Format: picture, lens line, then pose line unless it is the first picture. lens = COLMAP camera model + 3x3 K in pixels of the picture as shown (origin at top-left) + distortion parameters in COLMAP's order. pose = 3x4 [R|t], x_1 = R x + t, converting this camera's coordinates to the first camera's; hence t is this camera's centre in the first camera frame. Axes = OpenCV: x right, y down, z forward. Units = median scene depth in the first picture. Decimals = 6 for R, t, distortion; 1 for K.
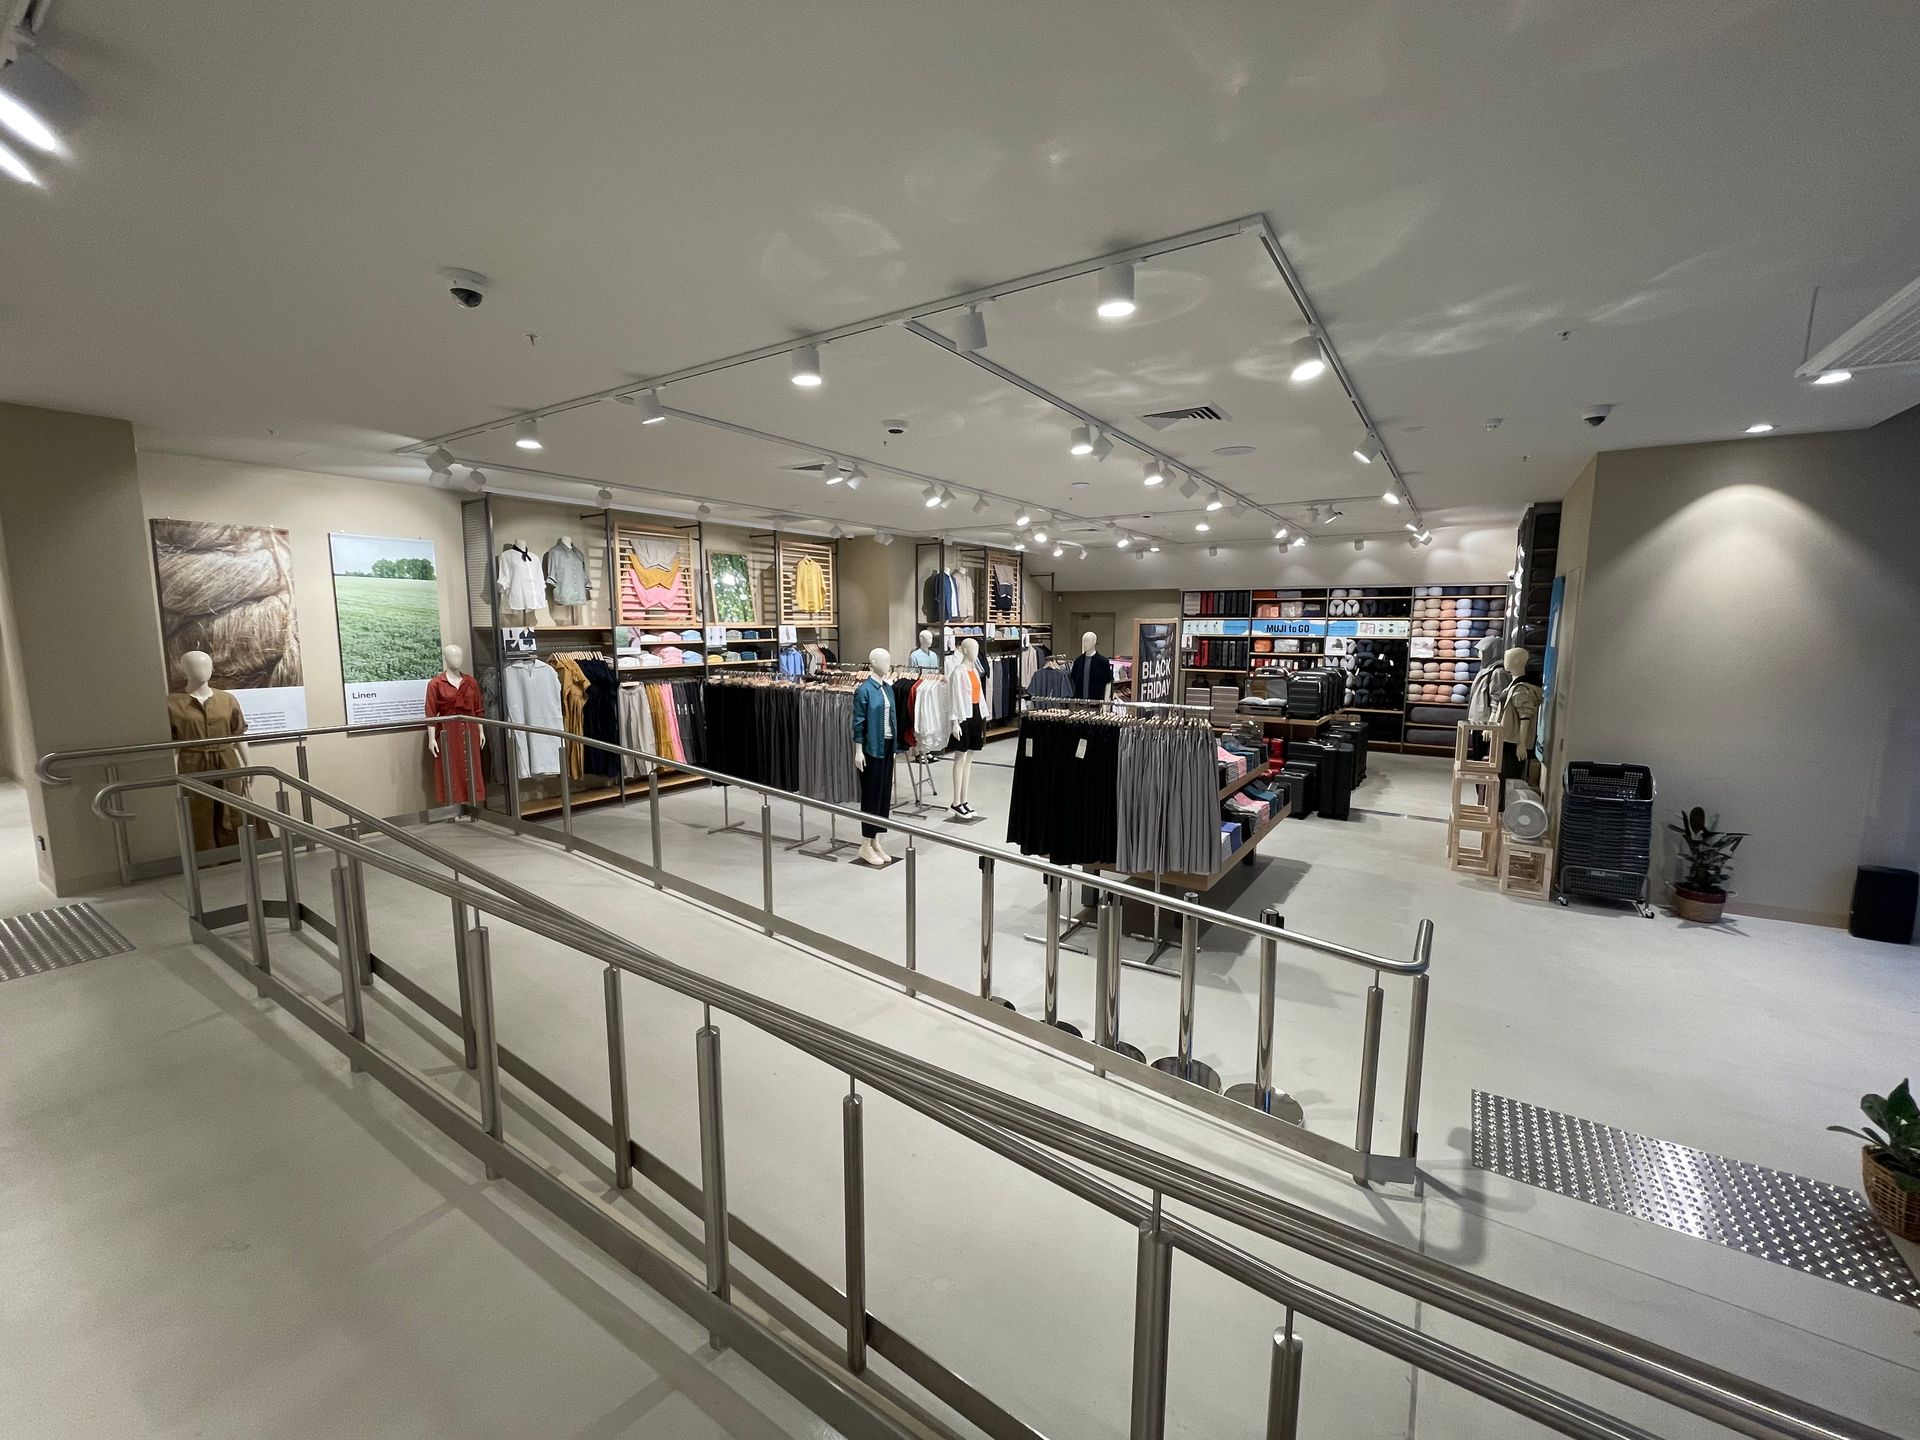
lens RADIAL K [[775.0, 0, 964.9], [0, 775.0, 718.0], [0, 0, 1]] dist [-0.002783, -0.000192]
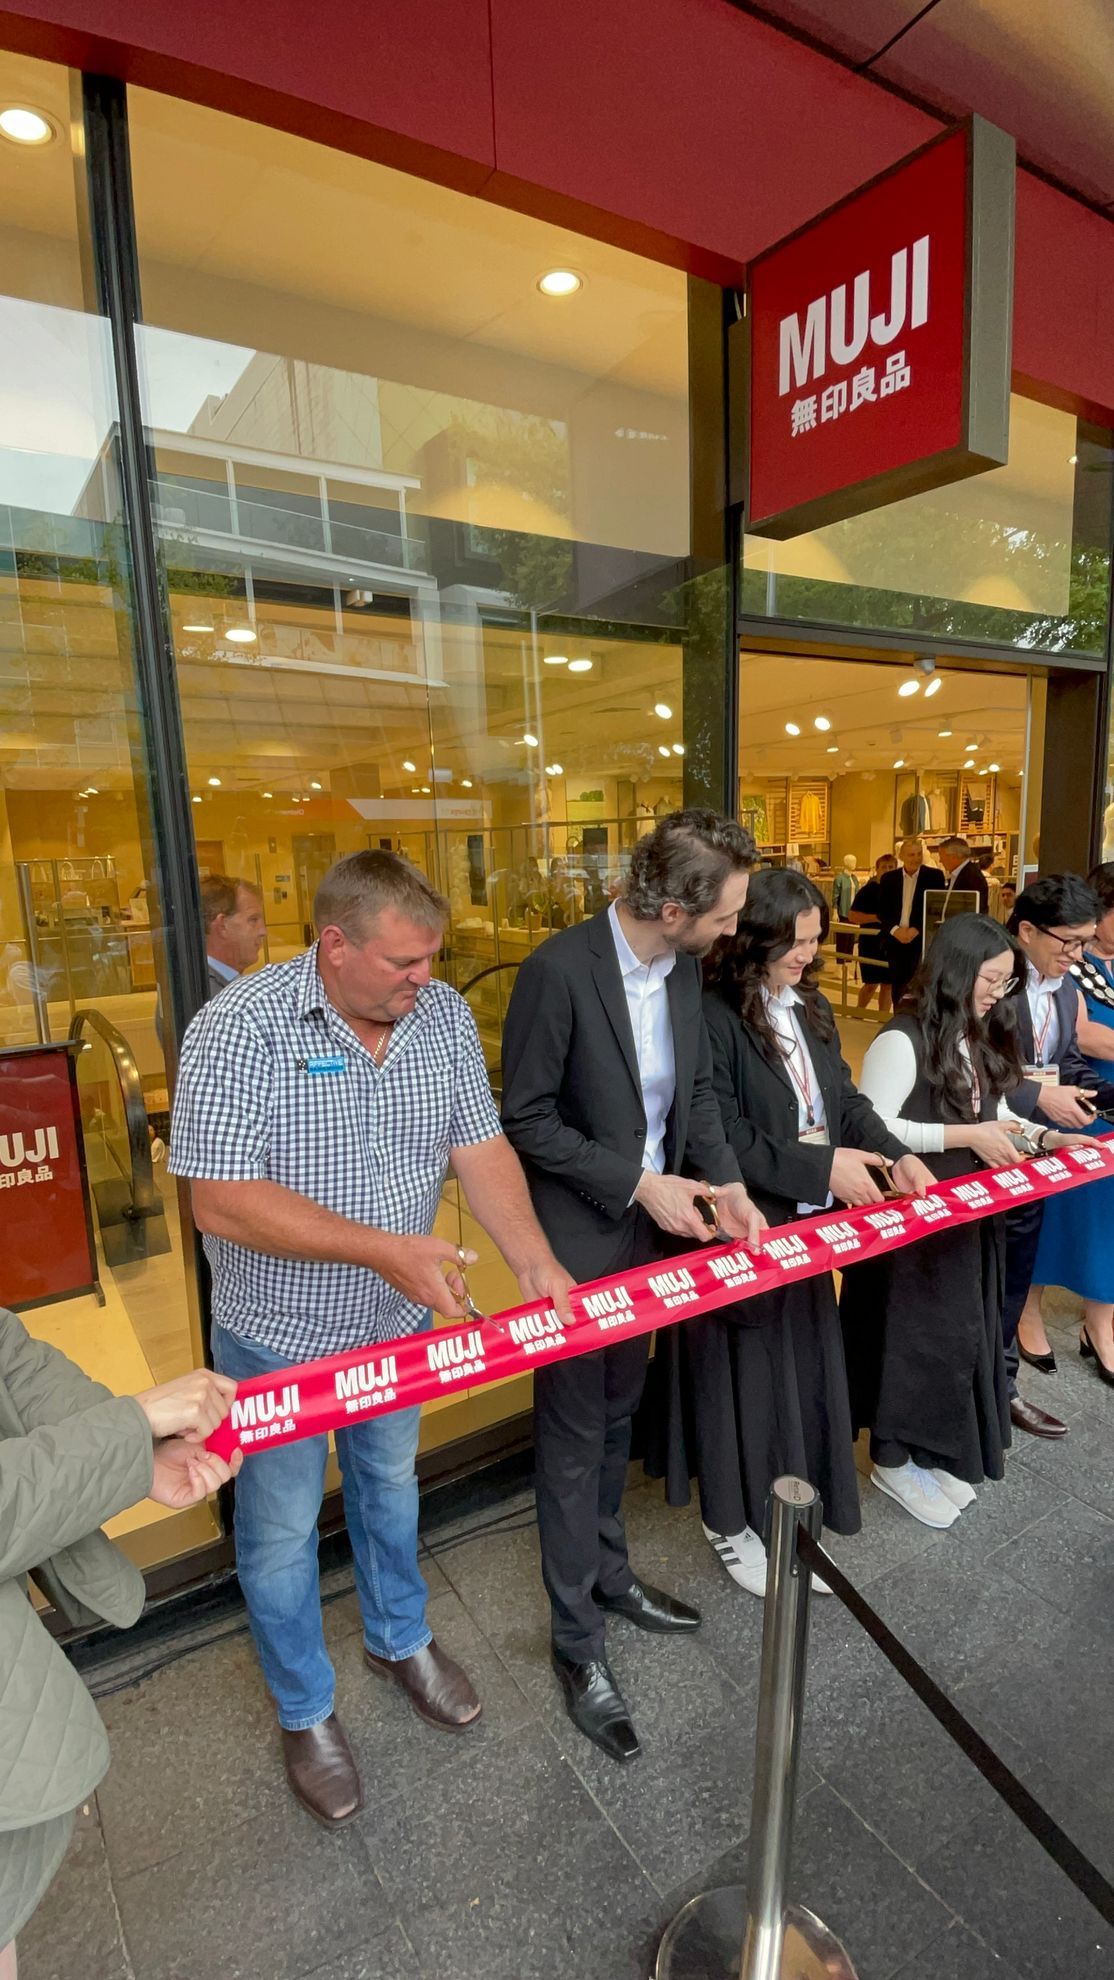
lens RADIAL K [[933.2, 0, 557.2], [0, 933.2, 1006.6], [0, 0, 1]] dist [0.082122, 0.000270]
pose [[0.908931, 0.038309, -0.415183, 0.100568], [-0.014389, 0.998059, 0.060589, 0.077935], [0.416698, -0.049097, 0.907718, -0.727706]]
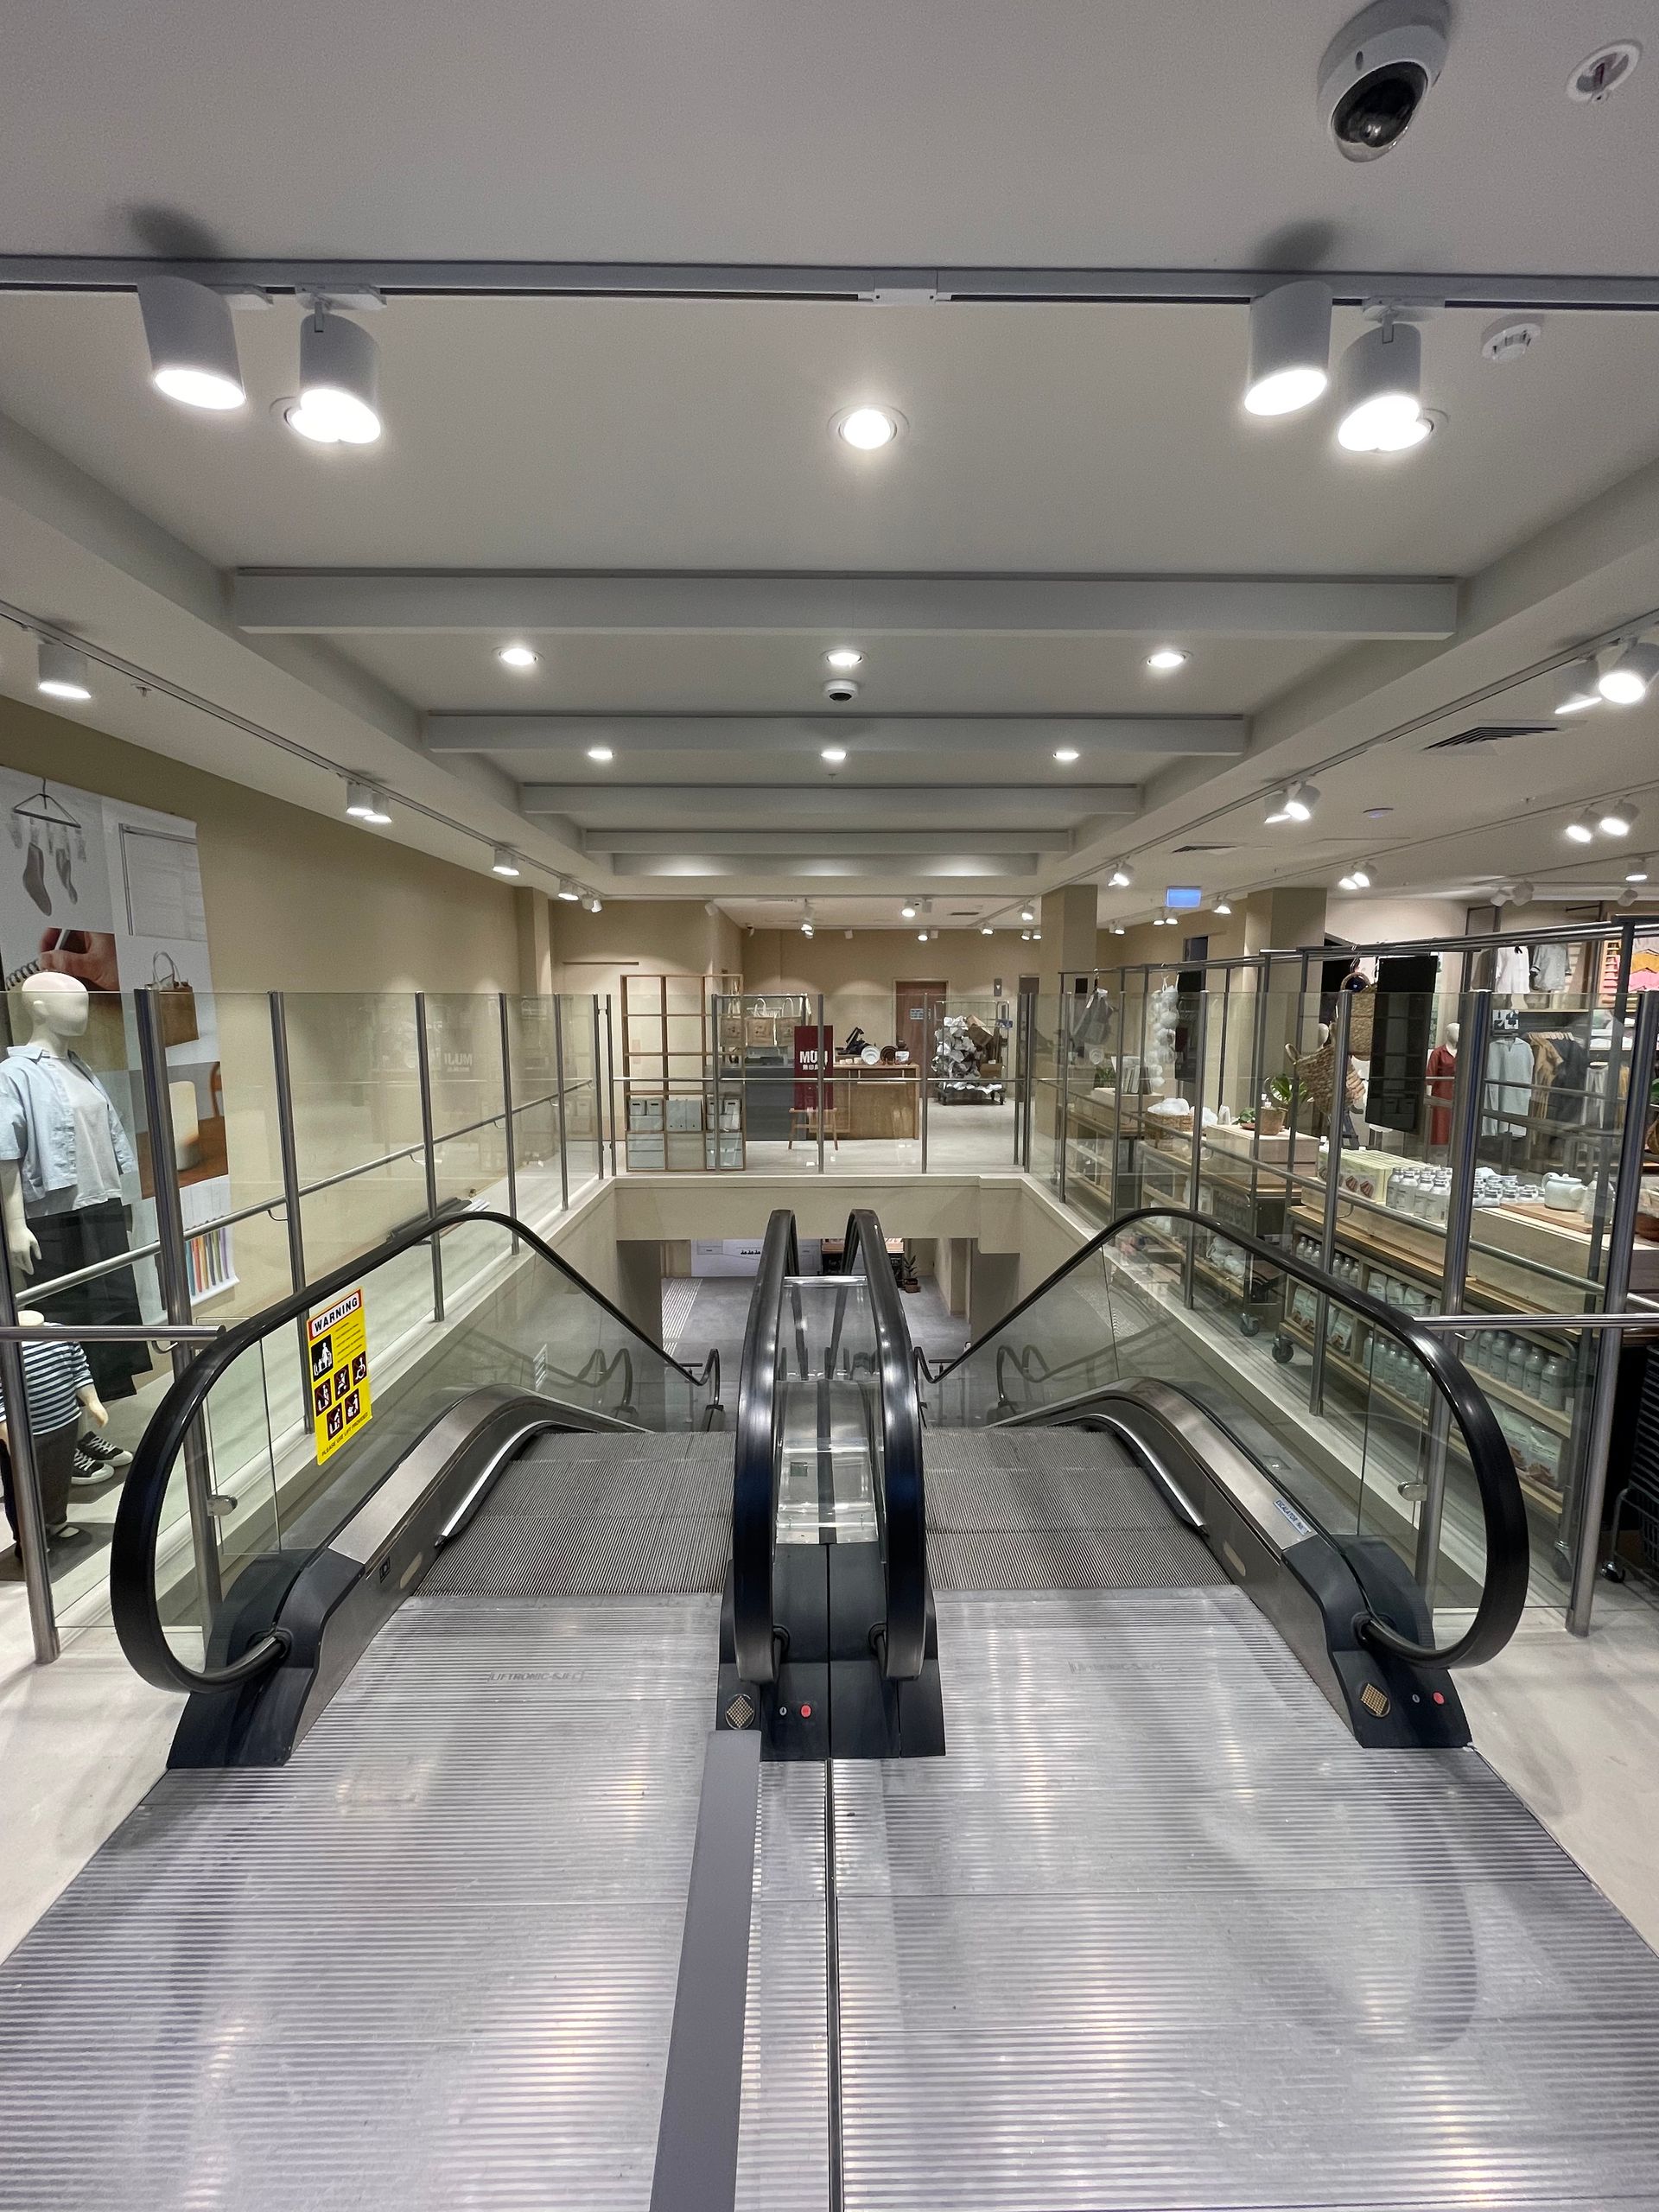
lens RADIAL K [[892.9, 0, 833.2], [0, 892.9, 1106.6], [0, 0, 1]] dist [-0.002783, -0.000192]
pose [[0.562521, 0.097559, -0.821007, -0.011301], [-0.100676, 0.993707, 0.049102, 0.047784], [0.820630, 0.055035, 0.568803, -0.438169]]
